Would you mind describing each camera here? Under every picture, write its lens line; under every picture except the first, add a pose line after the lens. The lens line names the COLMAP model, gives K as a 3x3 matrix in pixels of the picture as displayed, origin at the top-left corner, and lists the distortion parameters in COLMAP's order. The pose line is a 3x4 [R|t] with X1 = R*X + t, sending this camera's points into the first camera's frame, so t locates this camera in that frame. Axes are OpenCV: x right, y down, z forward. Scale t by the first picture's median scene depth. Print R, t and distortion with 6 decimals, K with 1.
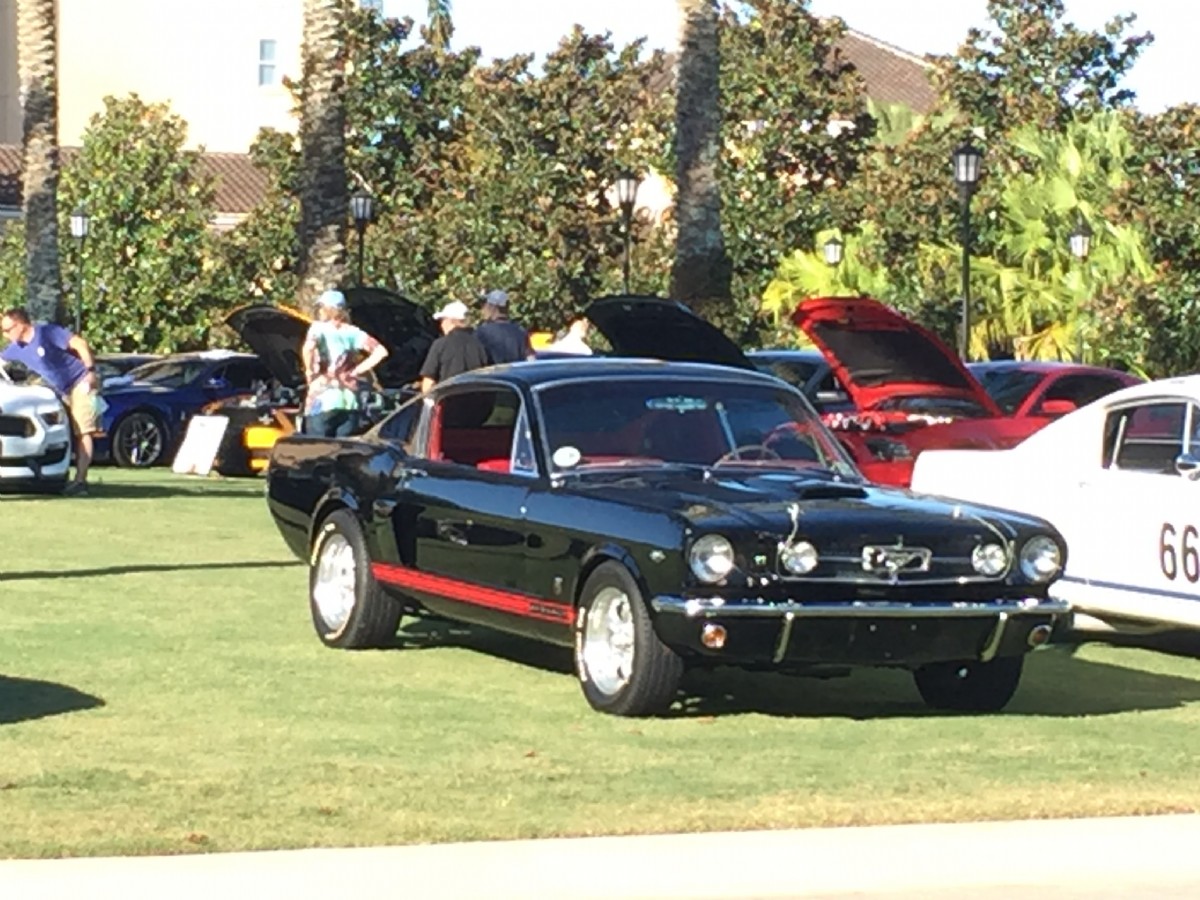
lens RADIAL K [[4683.4, 0, 600.0], [0, 4683.4, 450.0], [0, 0, 1]] dist [-0.113919, -1.283629]
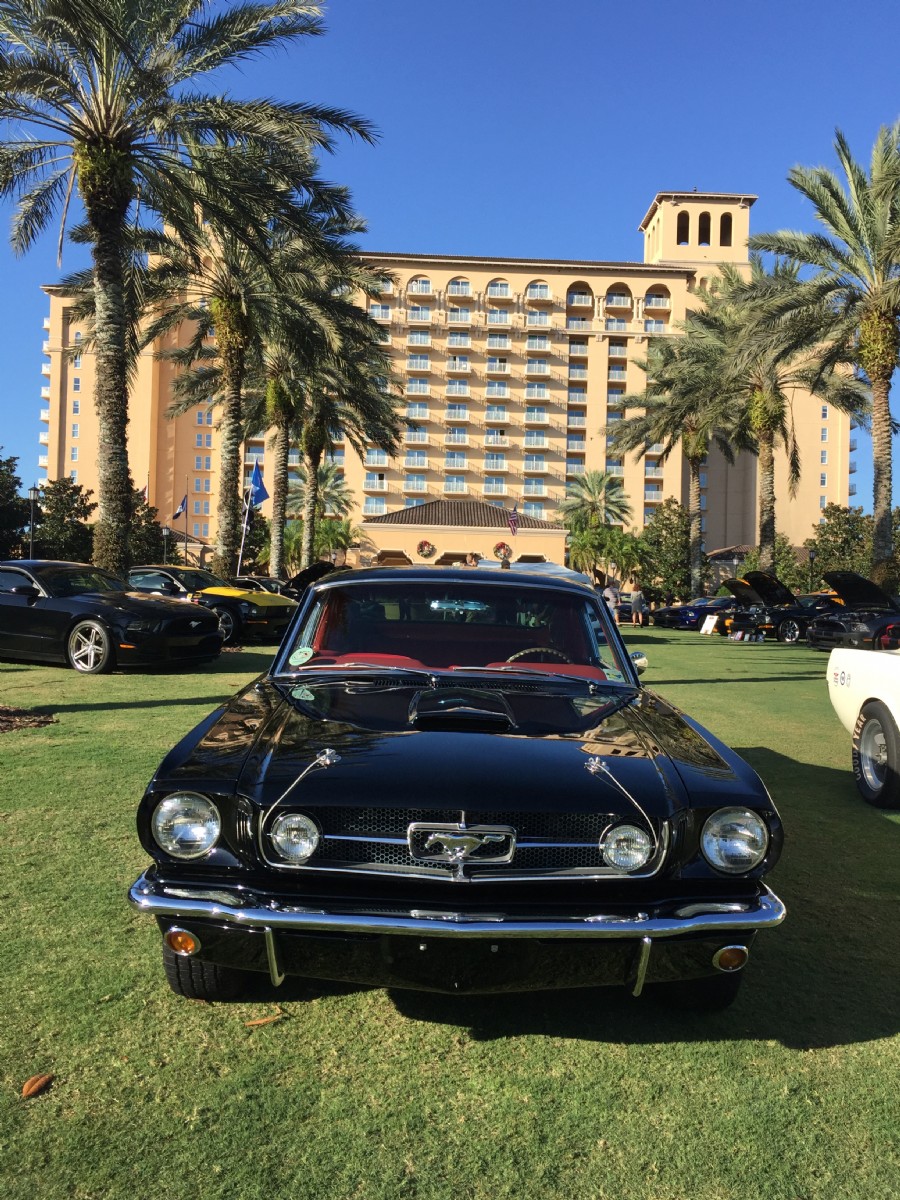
lens RADIAL K [[1006.9, 0, 450.0], [0, 1006.9, 600.0], [0, 0, 1]] dist [0.006079, 0.002263]
pose [[0.899544, 0.002409, -0.436824, 0.047922], [-0.011909, 0.999748, -0.019011, -0.002859], [0.436669, 0.022304, 0.899346, 0.341261]]
